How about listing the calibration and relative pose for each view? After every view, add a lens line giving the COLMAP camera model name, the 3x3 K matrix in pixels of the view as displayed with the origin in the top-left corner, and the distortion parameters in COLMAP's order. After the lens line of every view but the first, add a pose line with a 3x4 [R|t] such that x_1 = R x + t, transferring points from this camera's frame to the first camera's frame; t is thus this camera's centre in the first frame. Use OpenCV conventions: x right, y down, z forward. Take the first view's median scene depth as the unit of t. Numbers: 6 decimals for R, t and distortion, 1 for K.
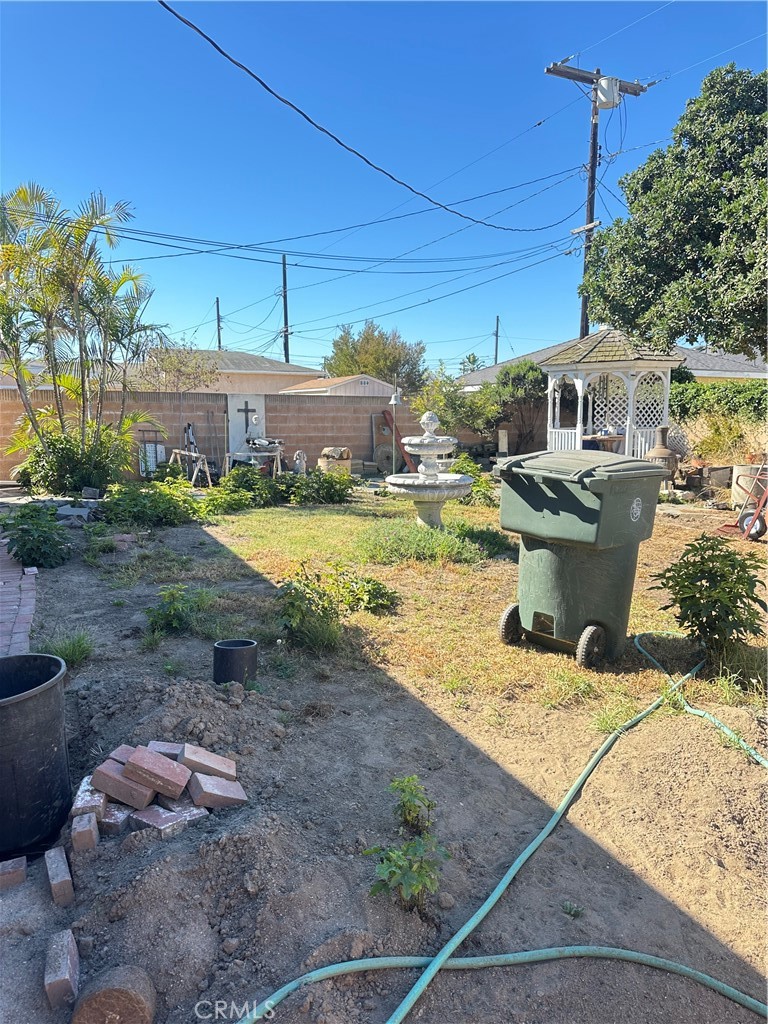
lens RADIAL K [[722.5, 0, 369.1], [0, 722.5, 508.8], [0, 0, 1]] dist [0.096491, -0.137428]
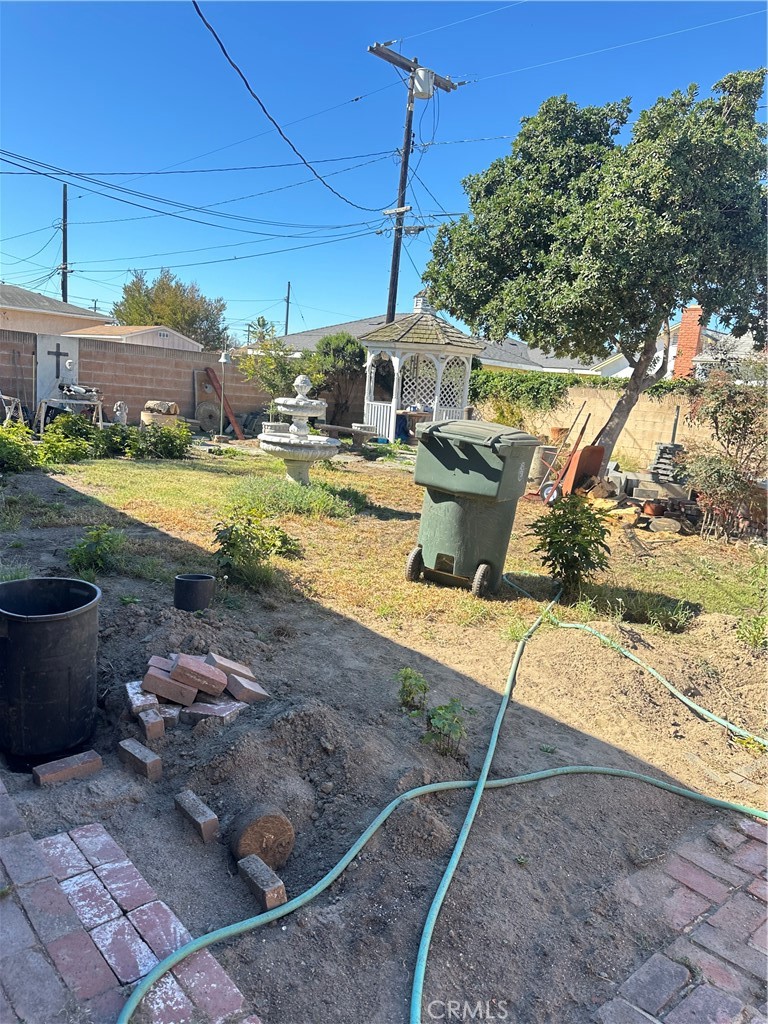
lens RADIAL K [[715.6, 0, 384.0], [0, 715.6, 512.0], [0, 0, 1]] dist [0.175492, -0.318547]
pose [[0.950145, 0.029288, 0.310429, -0.116277], [-0.045043, 0.998029, 0.043702, 0.013061], [-0.308537, -0.055506, 0.949591, -0.048548]]
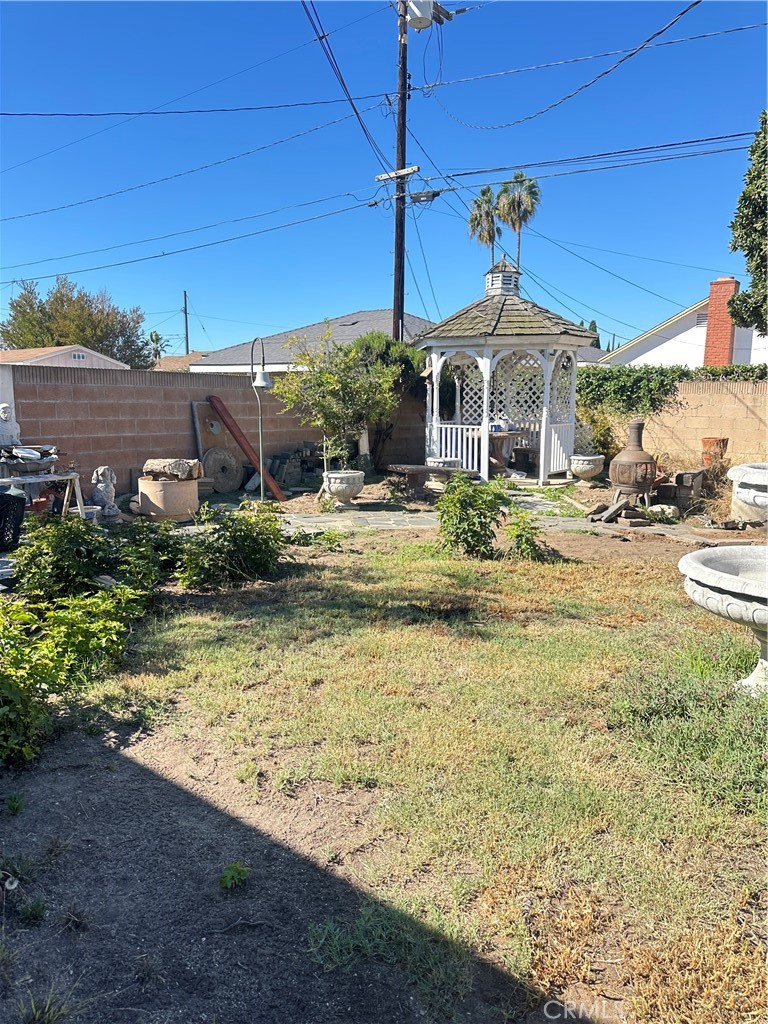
lens RADIAL K [[767.4, 0, 429.7], [0, 767.4, 516.9], [0, 0, 1]] dist [0.153922, -0.244183]
pose [[0.894360, -0.062811, 0.442917, -0.269862], [0.054444, 0.998017, 0.031594, -0.089219], [-0.444023, -0.004142, 0.896006, 0.657072]]
